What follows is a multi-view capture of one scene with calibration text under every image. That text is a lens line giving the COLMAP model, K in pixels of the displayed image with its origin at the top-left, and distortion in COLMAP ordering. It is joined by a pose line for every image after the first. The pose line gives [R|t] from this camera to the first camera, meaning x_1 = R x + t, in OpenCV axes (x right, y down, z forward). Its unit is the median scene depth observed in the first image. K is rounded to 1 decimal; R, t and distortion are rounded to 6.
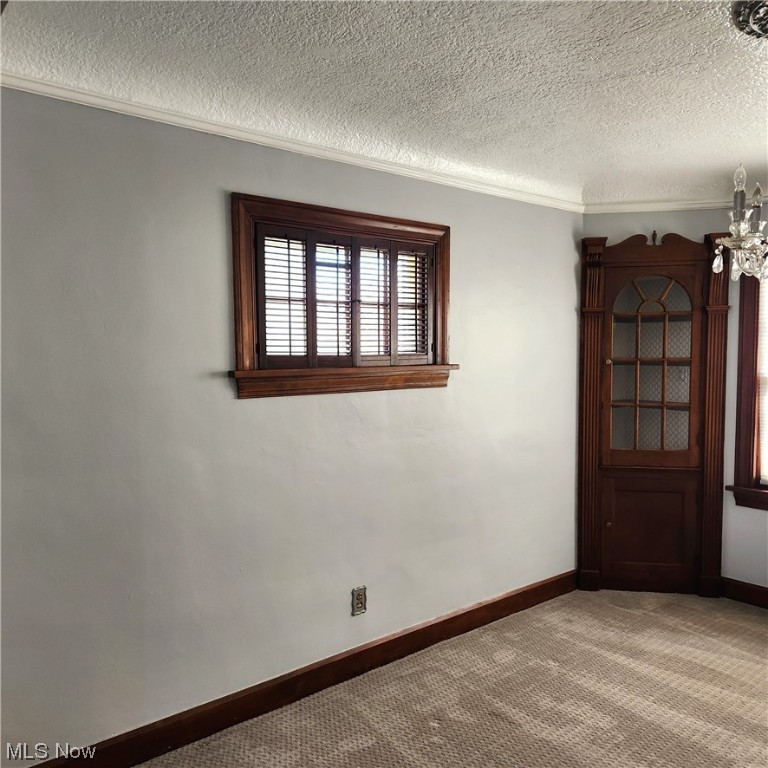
lens RADIAL K [[711.1, 0, 384.0], [0, 711.1, 384.0], [0, 0, 1]] dist [0.056481, -0.038243]
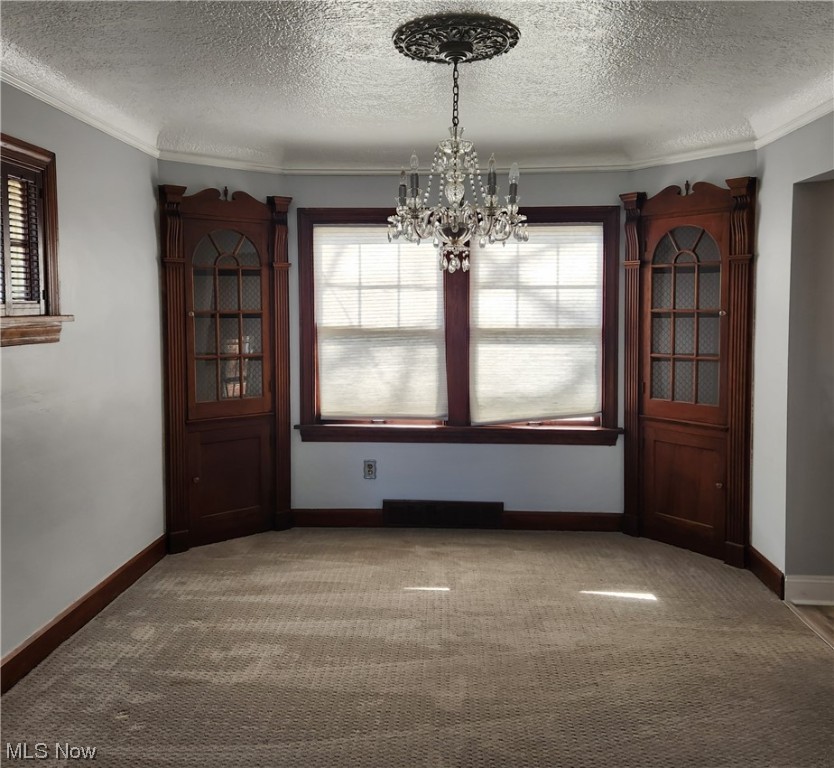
lens RADIAL K [[812.7, 0, 417.6], [0, 812.7, 343.7], [0, 0, 1]] dist [0.164854, -0.172211]
pose [[0.660595, -0.030425, 0.750126, -0.373294], [0.040964, 0.999151, 0.004451, 0.019466], [-0.749624, 0.027788, 0.661280, 0.021903]]
